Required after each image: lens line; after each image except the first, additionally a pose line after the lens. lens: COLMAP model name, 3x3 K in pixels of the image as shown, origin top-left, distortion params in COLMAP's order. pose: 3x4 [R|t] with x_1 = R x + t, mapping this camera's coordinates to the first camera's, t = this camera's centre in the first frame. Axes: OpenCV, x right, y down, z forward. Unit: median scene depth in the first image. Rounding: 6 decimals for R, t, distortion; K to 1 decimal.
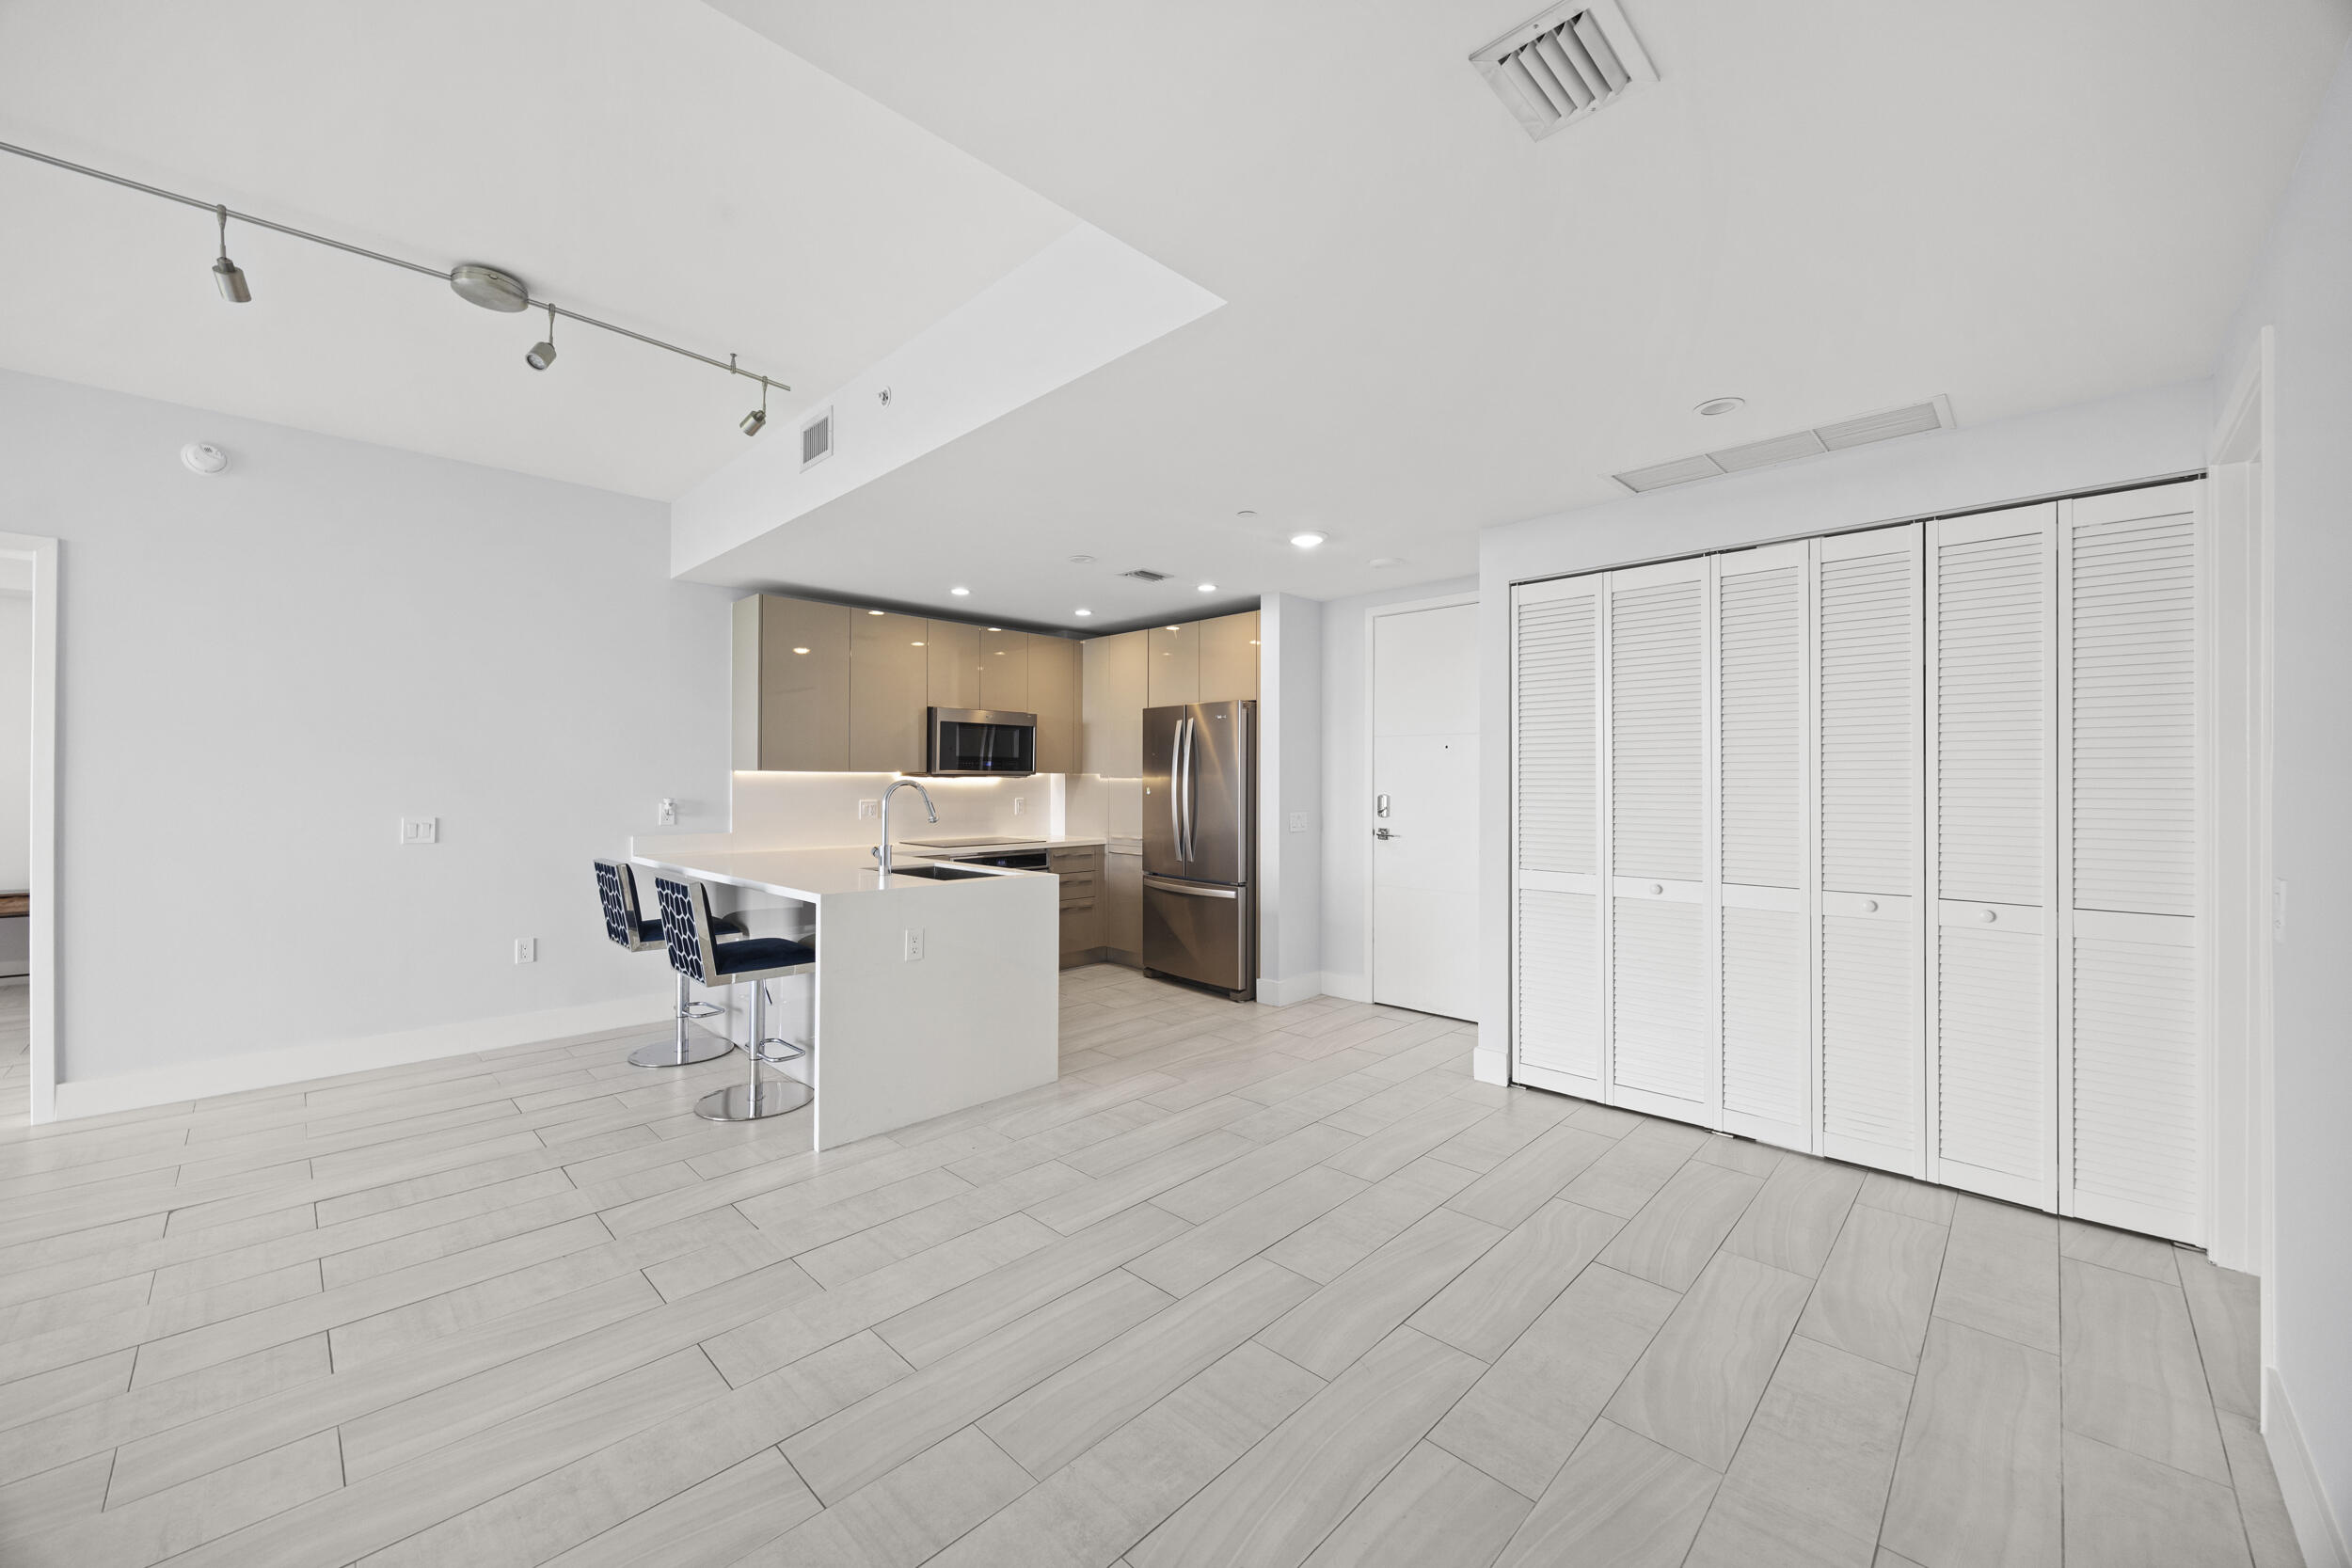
lens RADIAL K [[897.8, 0, 1176.2], [0, 897.8, 781.1], [0, 0, 1]] dist [-0.002002, 0.000354]
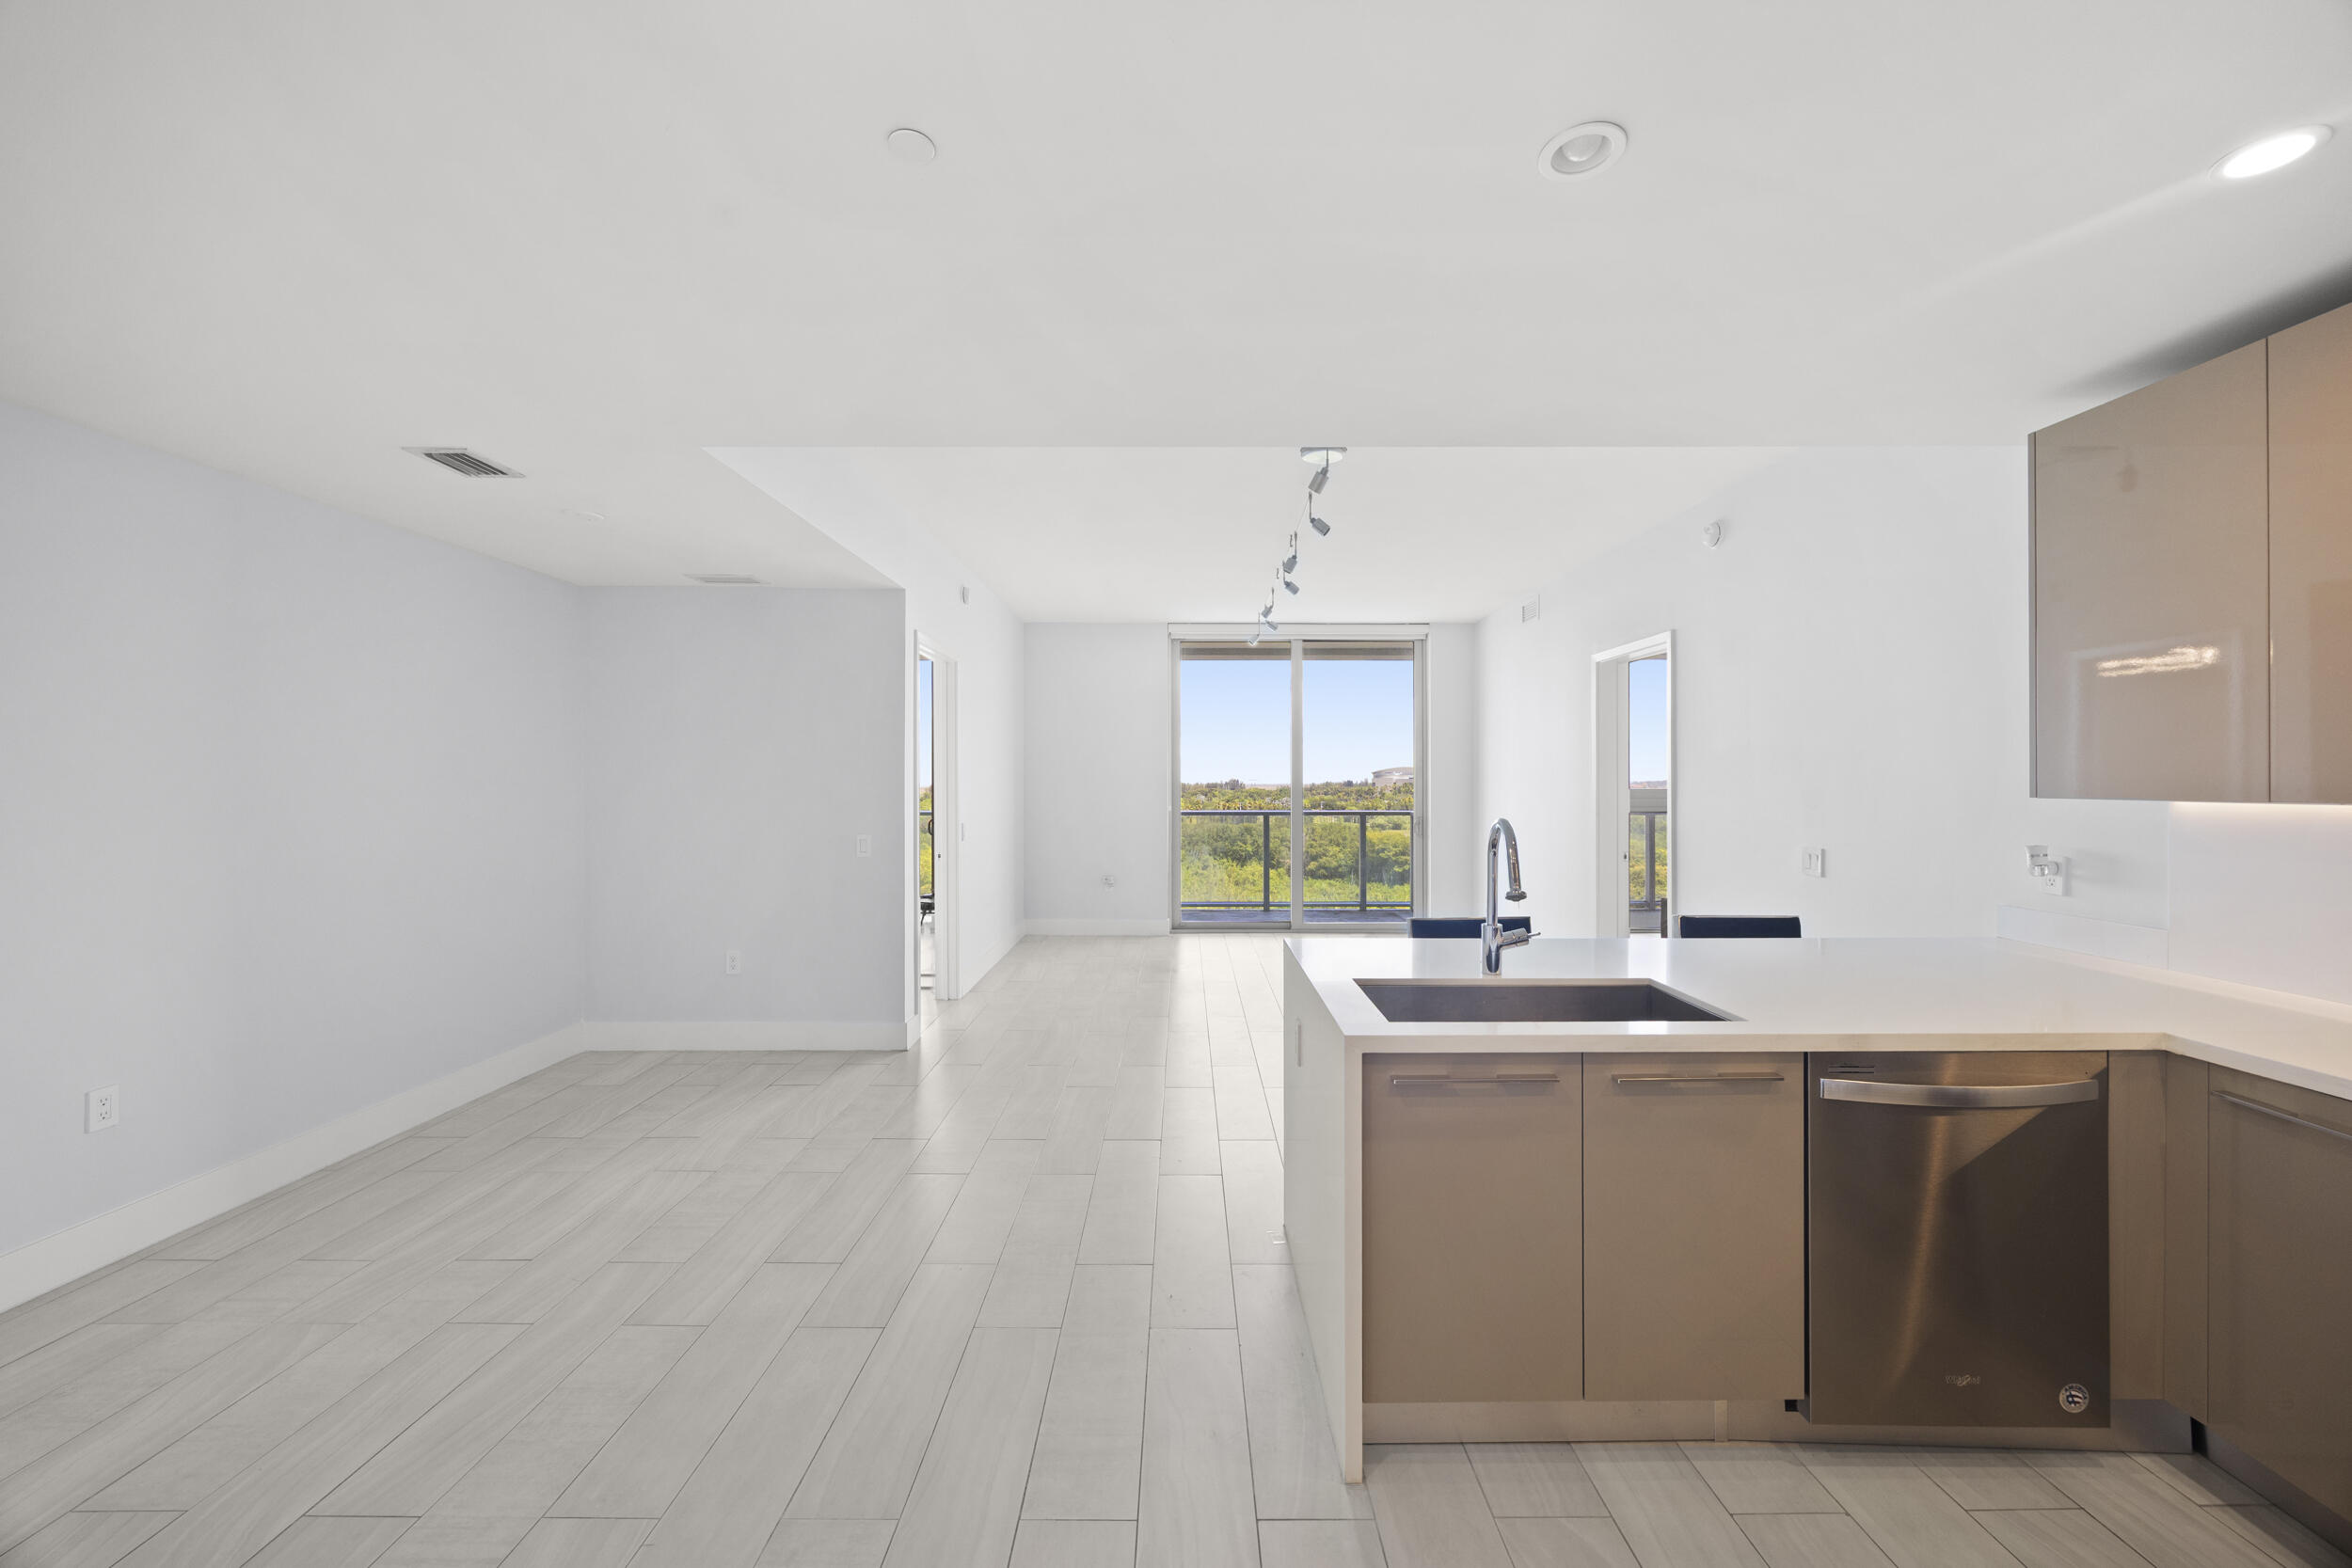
lens RADIAL K [[897.8, 0, 1188.9], [0, 897.8, 782.5], [0, 0, 1]] dist [-0.002002, 0.000354]
pose [[-0.708858, -0.002776, -0.705346, 0.196751], [-0.003111, 0.999995, -0.000808, -0.017552], [0.705345, 0.001621, -0.708862, 1.002184]]
